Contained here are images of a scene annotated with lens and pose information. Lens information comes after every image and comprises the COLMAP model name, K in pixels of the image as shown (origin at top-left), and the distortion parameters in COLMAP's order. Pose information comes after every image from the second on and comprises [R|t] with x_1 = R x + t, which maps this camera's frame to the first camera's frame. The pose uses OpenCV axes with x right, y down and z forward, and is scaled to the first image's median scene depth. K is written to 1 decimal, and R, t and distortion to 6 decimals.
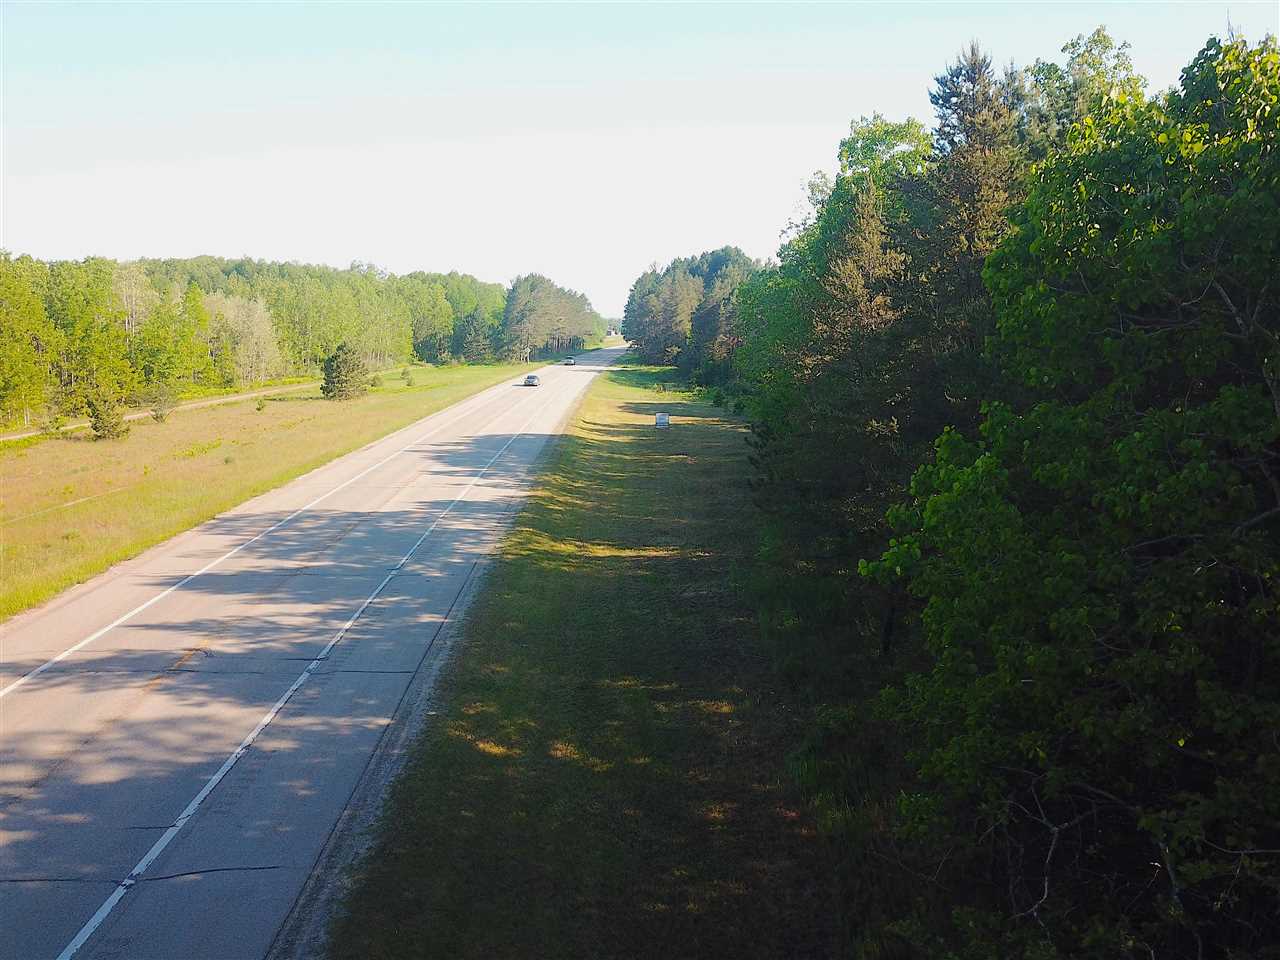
lens RADIAL K [[964.7, 0, 640.0], [0, 964.7, 480.0], [0, 0, 1]] dist [0.023589, 0.001809]
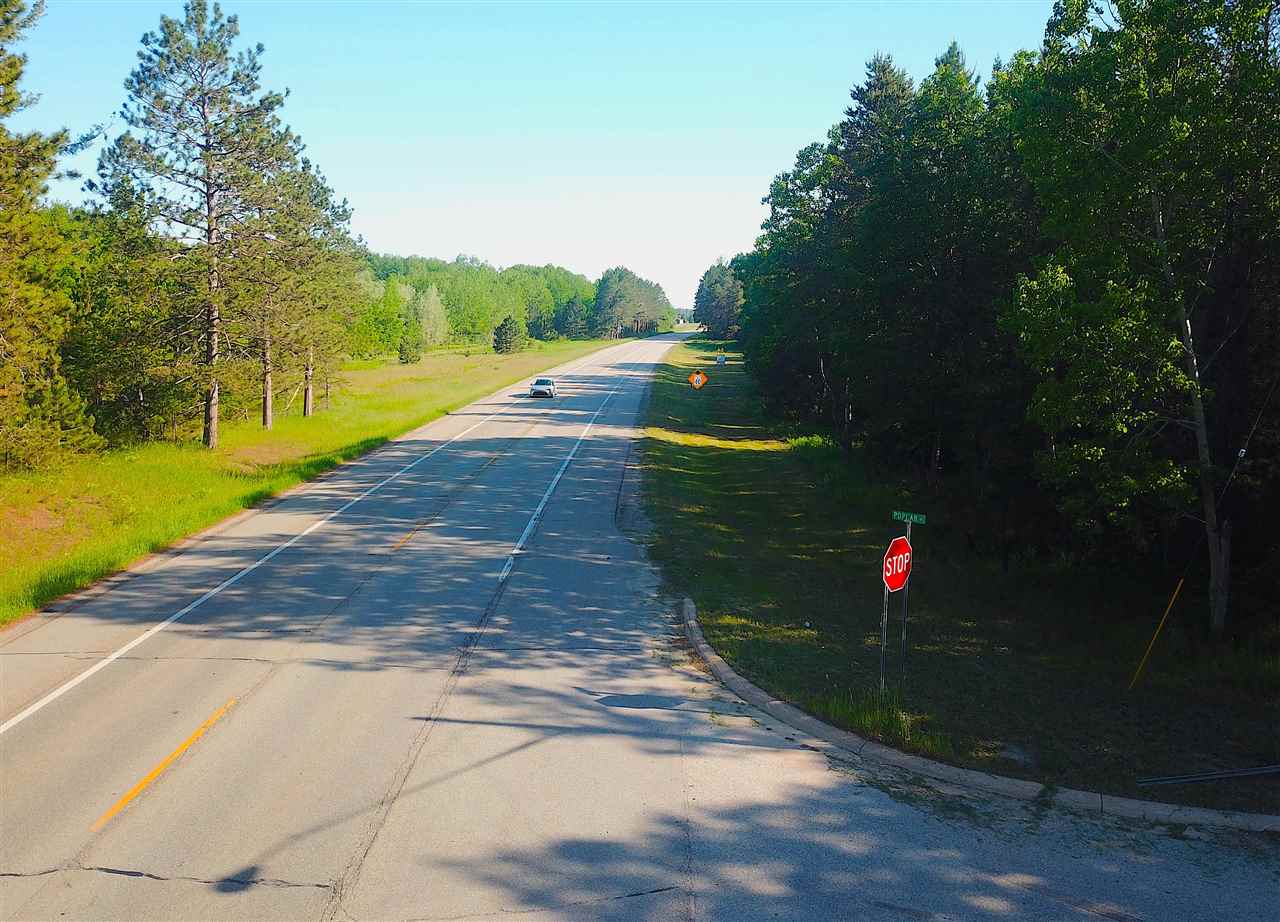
lens RADIAL K [[1016.3, 0, 669.6], [0, 1016.3, 458.4], [0, 0, 1]] dist [0.125221, 0.000186]
pose [[0.999272, 0.004602, -0.037871, 0.001117], [-0.005398, 0.999766, -0.020951, 0.063214], [0.037765, 0.021140, 0.999063, -0.325089]]
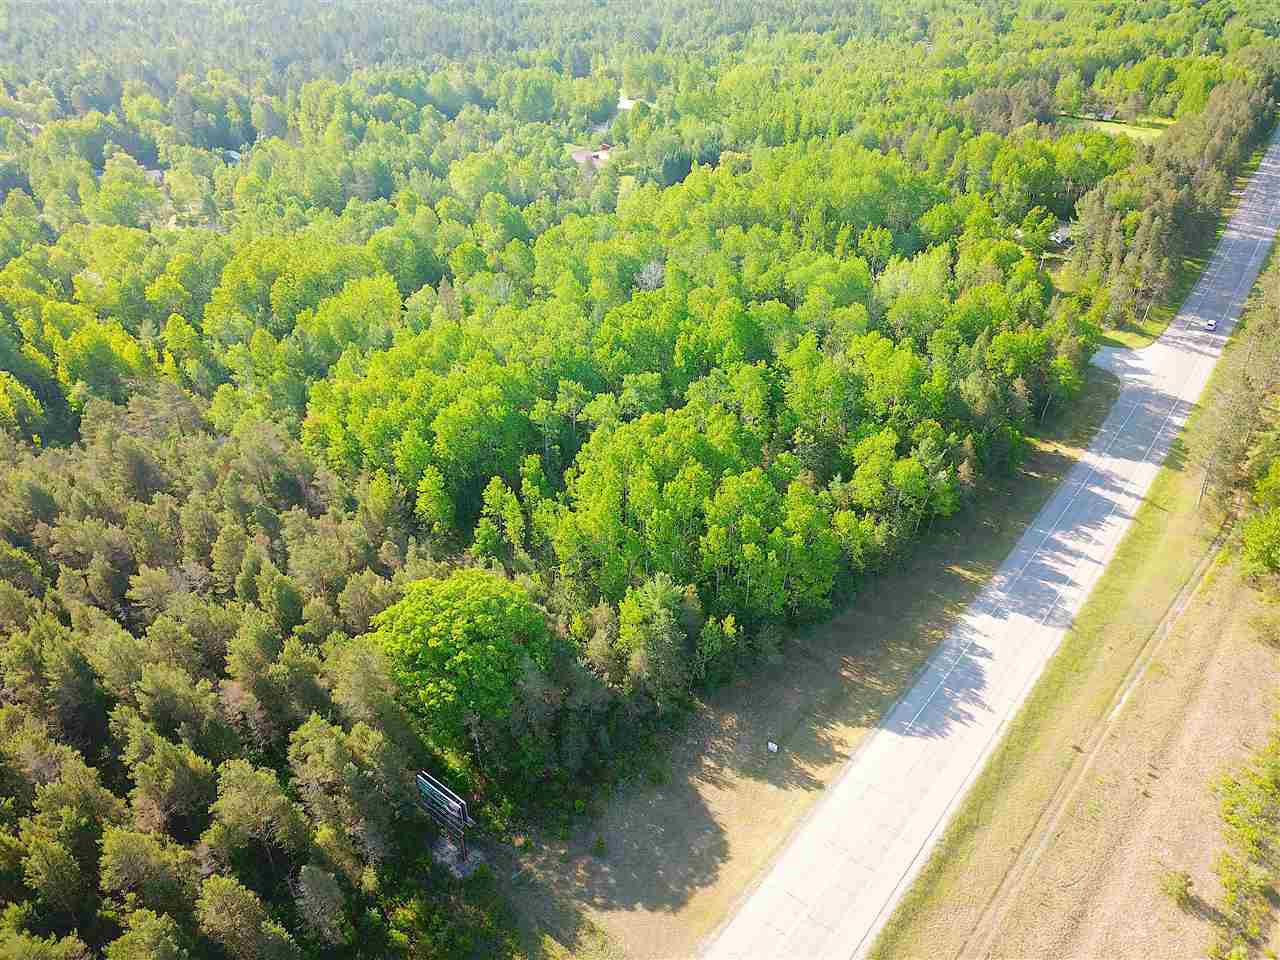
lens RADIAL K [[986.8, 0, 638.5], [0, 986.8, 474.3], [0, 0, 1]] dist [0.004939, 0.002803]
pose [[-0.775516, -0.336449, 0.534207, -0.190281], [0.090159, 0.778470, 0.621173, -0.535657], [-0.624857, 0.529893, -0.573382, 0.740527]]
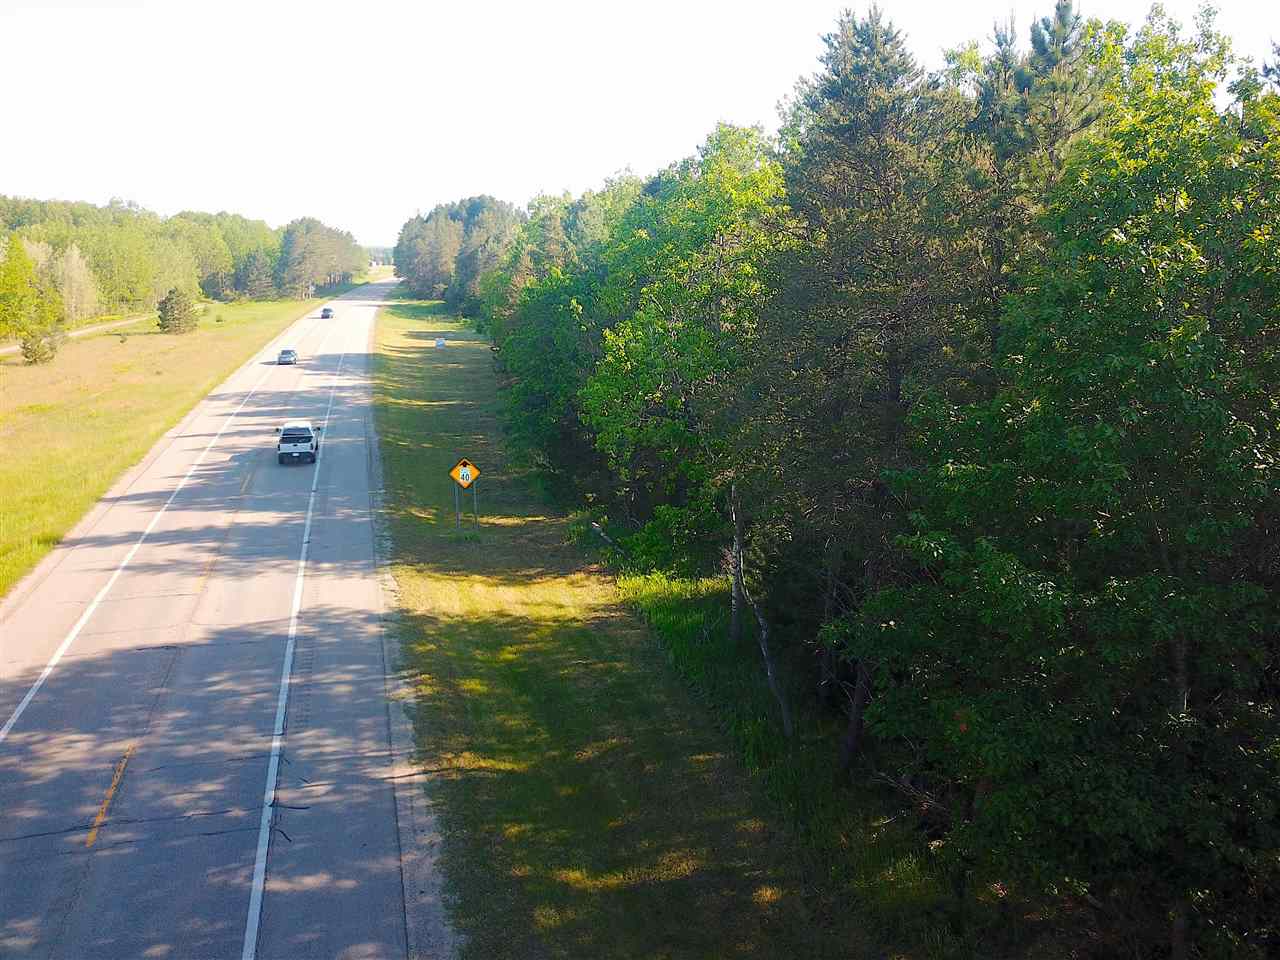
lens RADIAL K [[955.7, 0, 640.0], [0, 955.7, 480.0], [0, 0, 1]] dist [-0.002513, 0.051509]
pose [[0.971088, -0.056810, 0.231865, -0.013240], [0.039440, 0.996104, 0.078874, 0.018708], [-0.235442, -0.067449, 0.969545, -0.212596]]
